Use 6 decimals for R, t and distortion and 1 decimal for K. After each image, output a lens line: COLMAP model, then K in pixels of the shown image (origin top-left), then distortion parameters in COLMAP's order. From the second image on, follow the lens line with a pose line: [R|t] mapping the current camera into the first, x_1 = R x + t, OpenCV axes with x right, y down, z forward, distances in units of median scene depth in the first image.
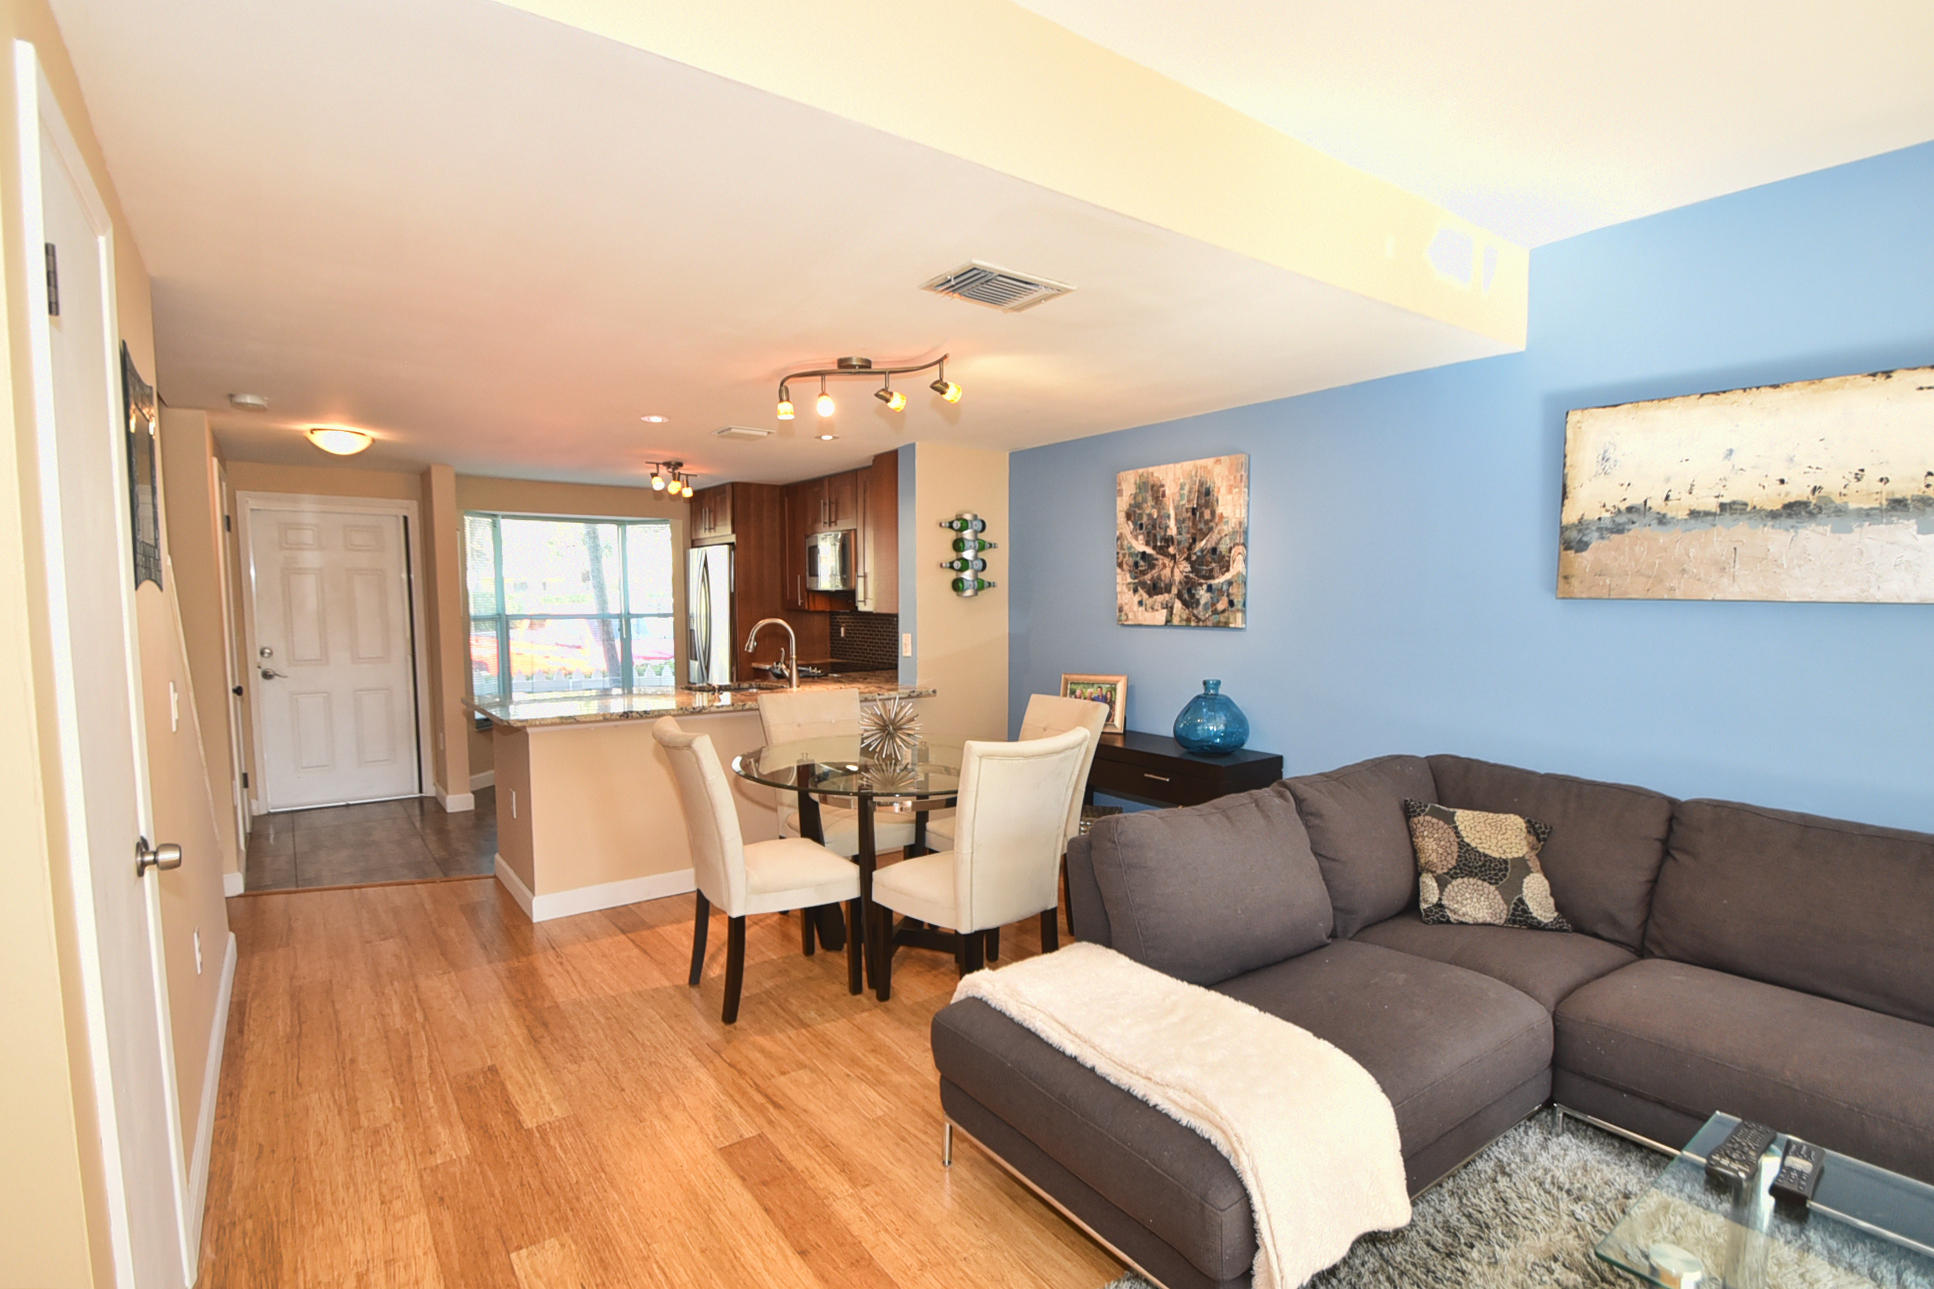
lens RADIAL K [[925.0, 0, 966.4], [0, 925.0, 680.1], [0, 0, 1]] dist [0.008581, -0.017557]
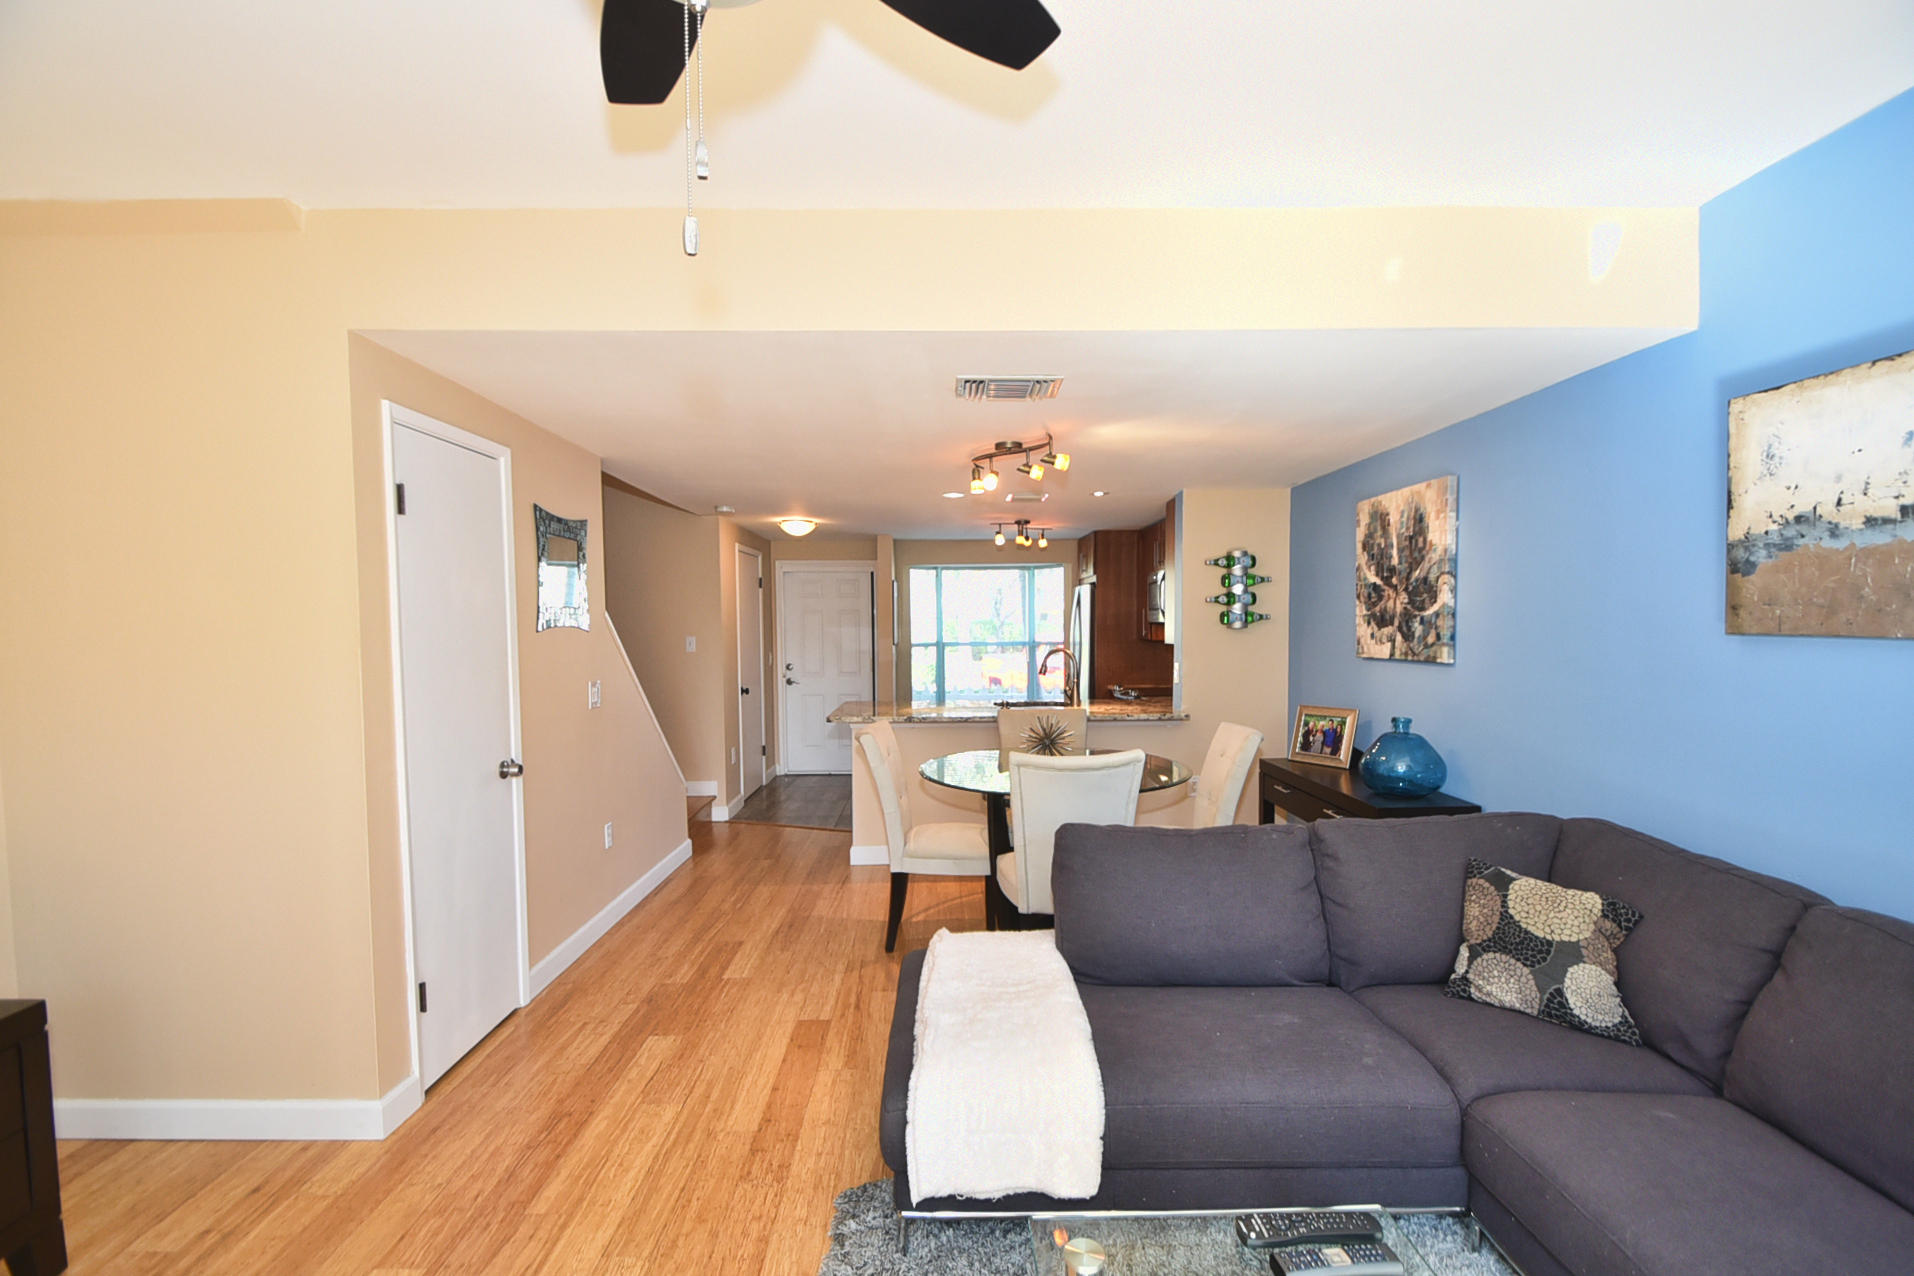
lens RADIAL K [[861.3, 0, 956.3], [0, 861.3, 672.8], [0, 0, 1]] dist [0.006363, -0.013163]
pose [[0.817000, 0.026392, -0.576034, 0.373689], [-0.045312, 0.998802, -0.018504, -0.008560], [0.574855, 0.041219, 0.817217, 0.017334]]
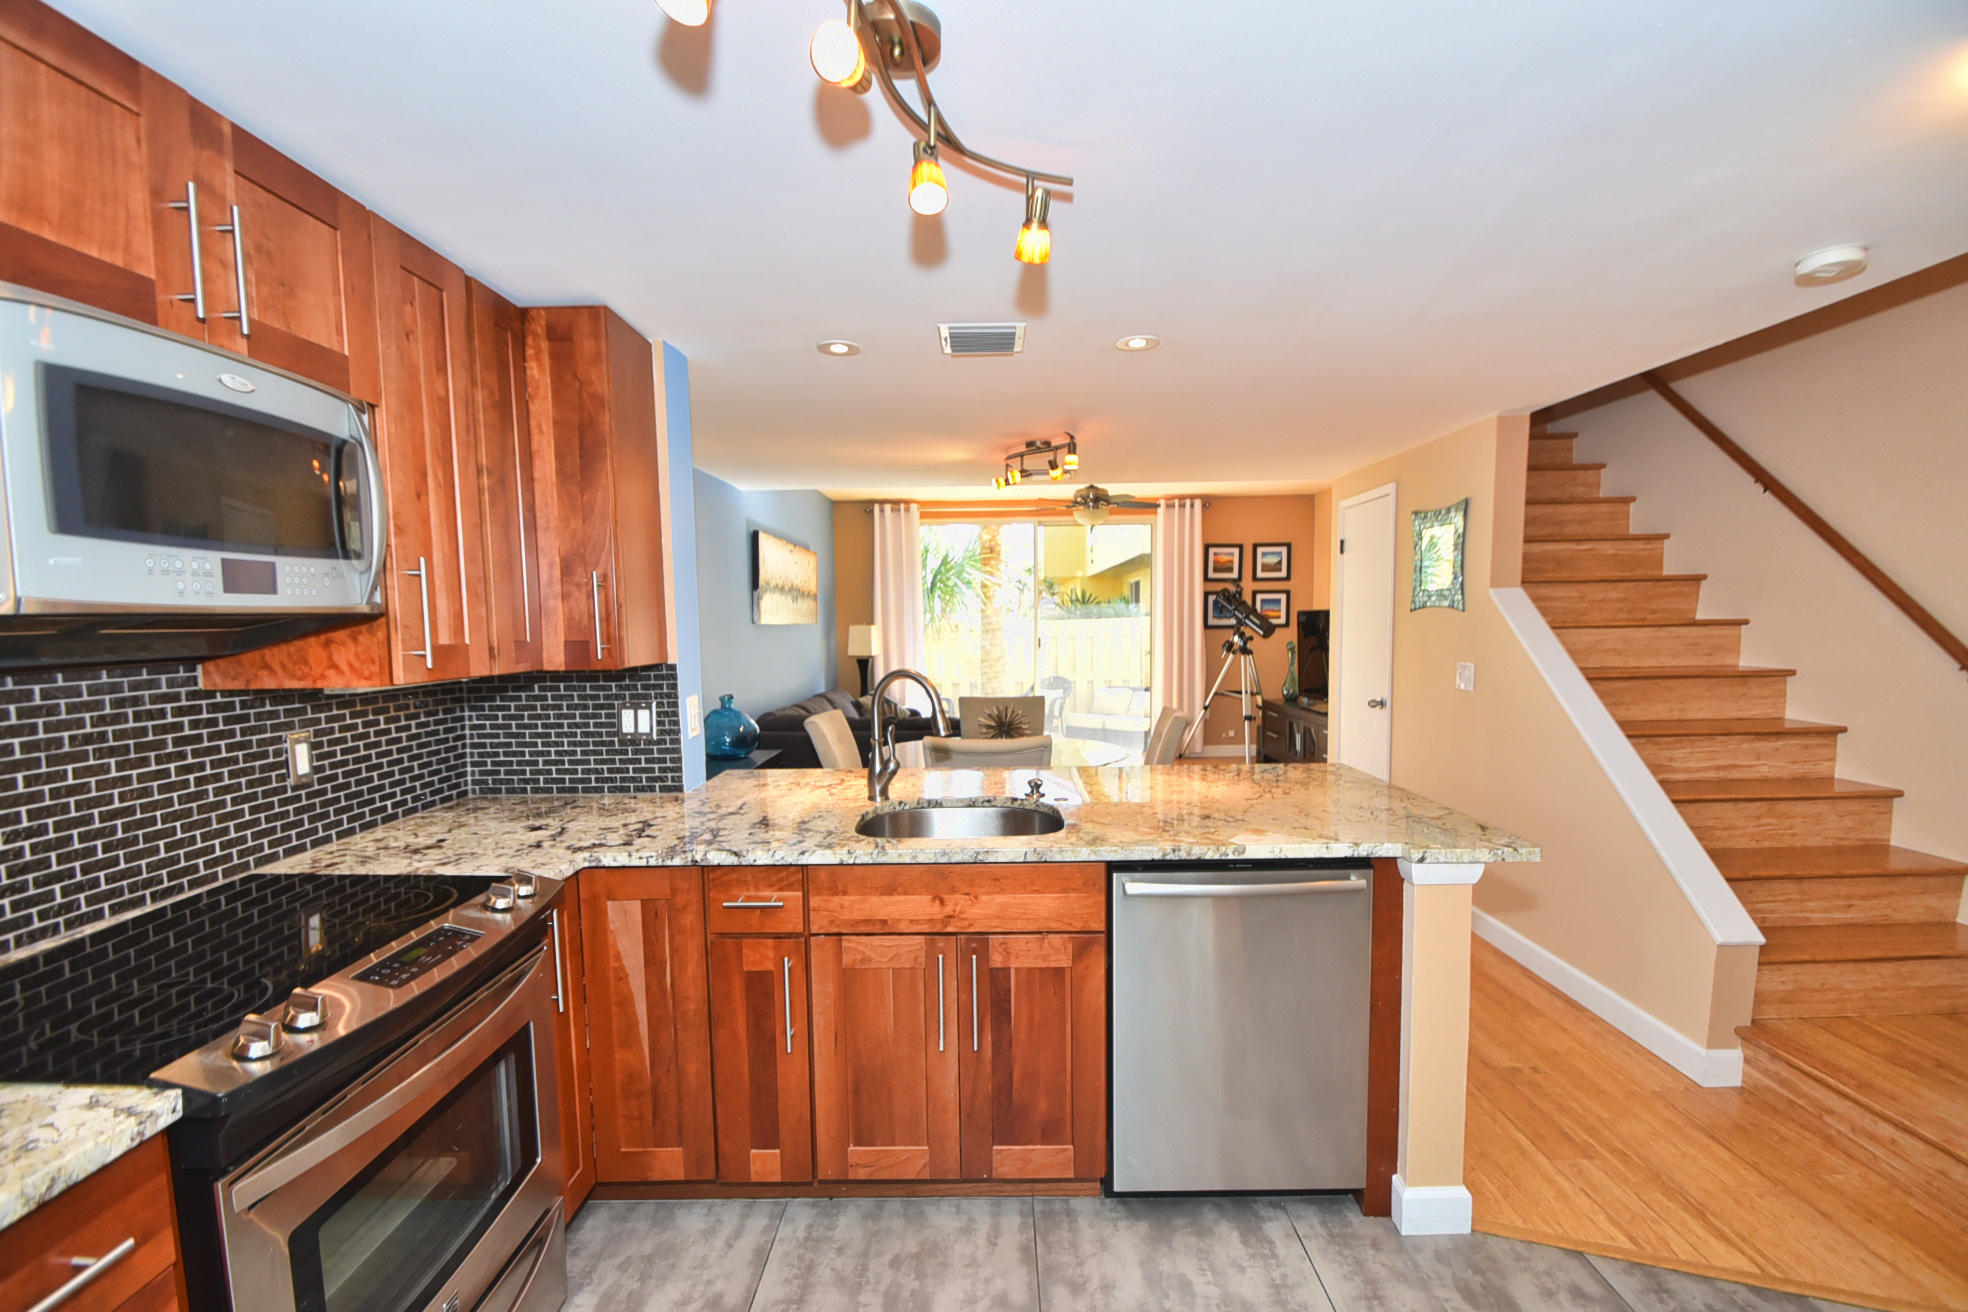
lens RADIAL K [[872.1, 0, 985.9], [0, 872.1, 692.5], [0, 0, 1]] dist [-0.007433, -0.000393]
pose [[-0.800812, -0.039338, 0.597623, -0.614217], [0.069876, 0.984889, 0.158463, -0.146227], [-0.594826, 0.168658, -0.785962, 1.561588]]
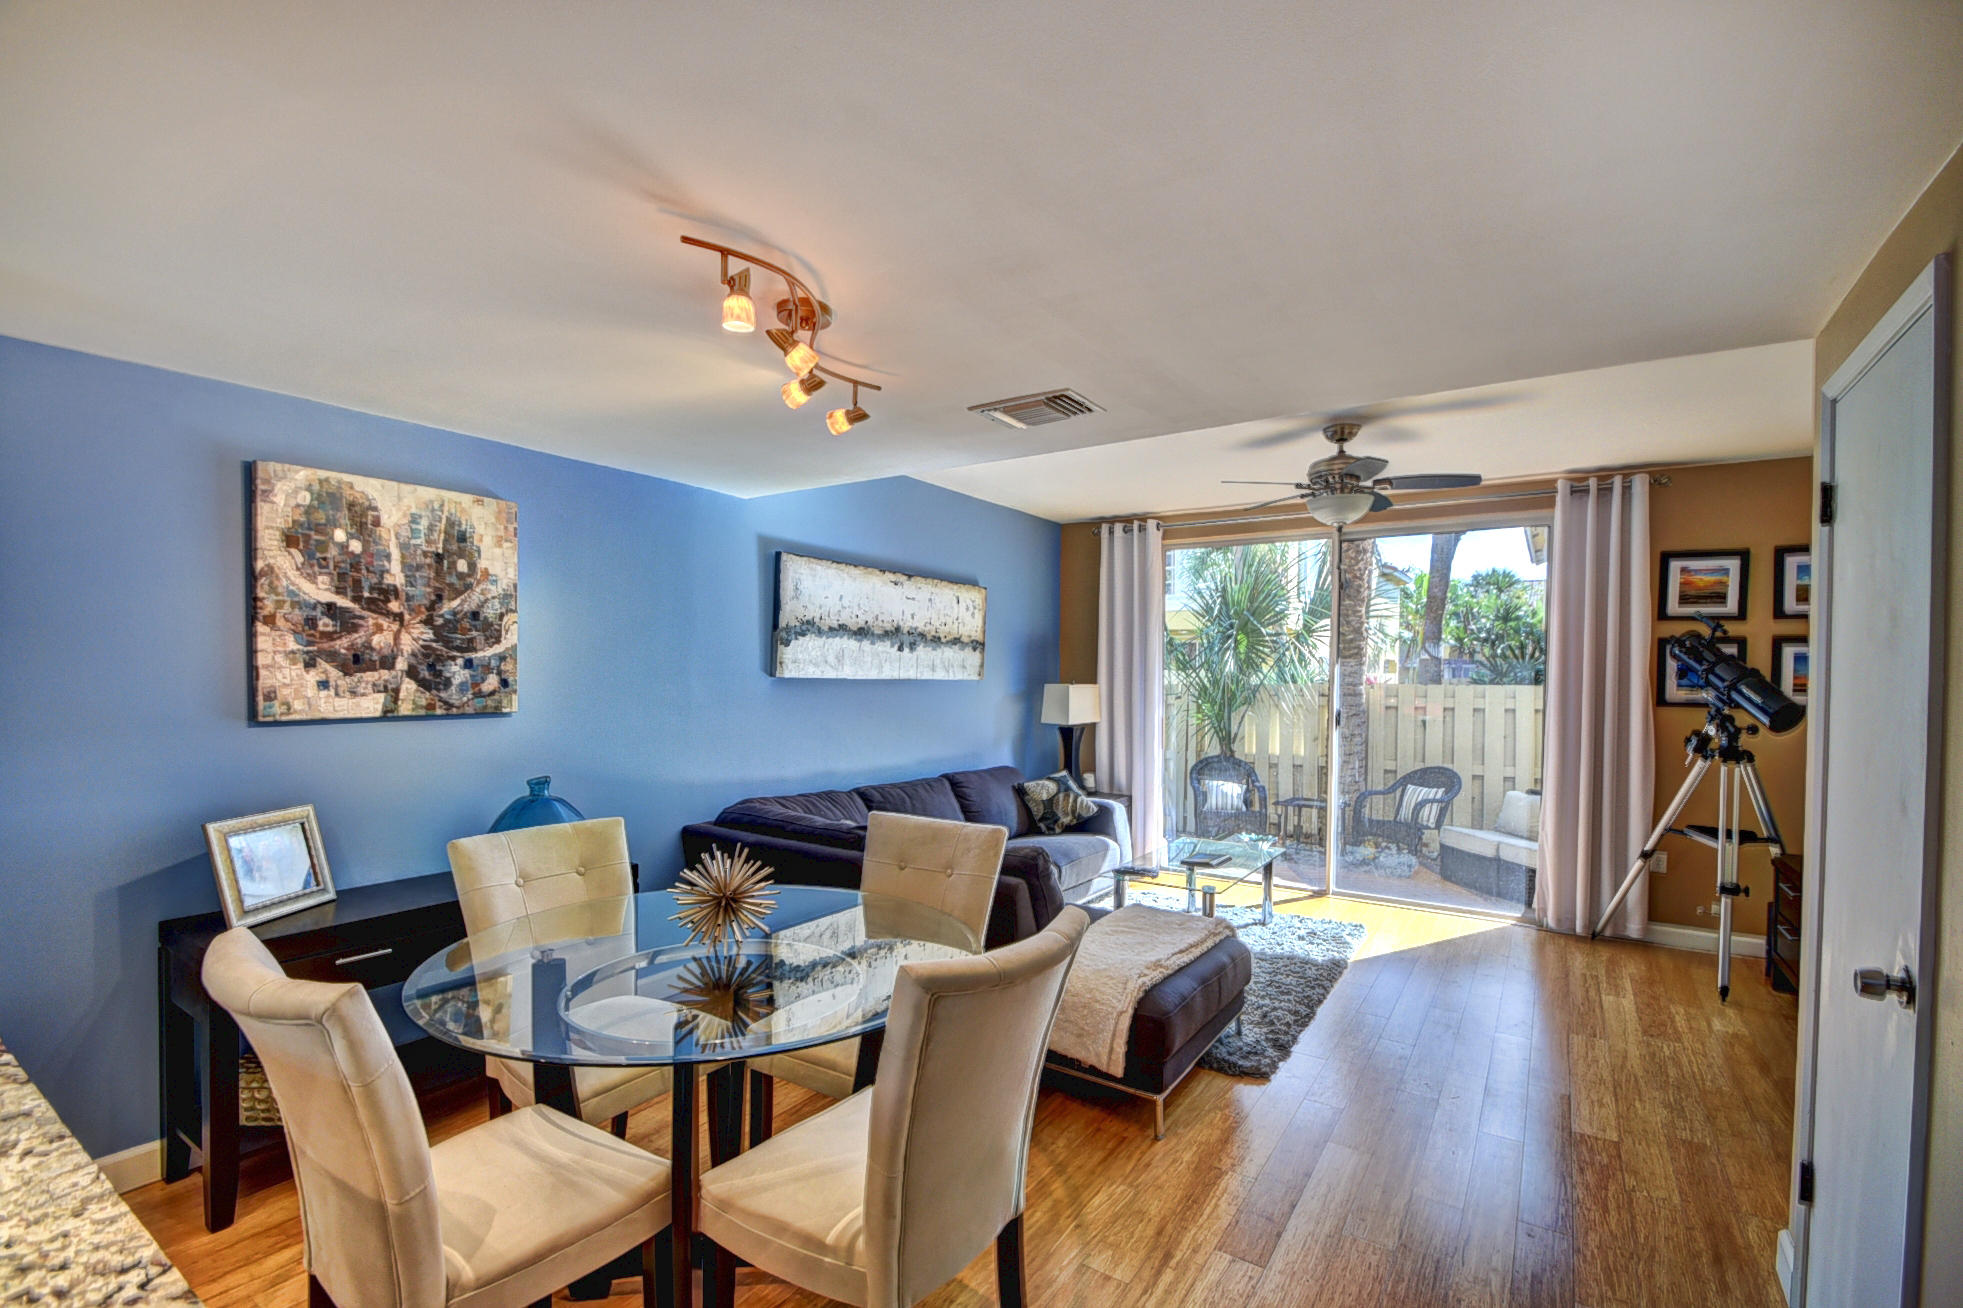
lens RADIAL K [[870.4, 0, 978.4], [0, 870.4, 690.9], [0, 0, 1]] dist [0.003997, -0.000036]
pose [[-0.348148, -0.020917, 0.937206, -0.542627], [0.076193, 0.995812, 0.050529, -0.079483], [-0.934338, 0.089000, -0.345096, 0.839587]]
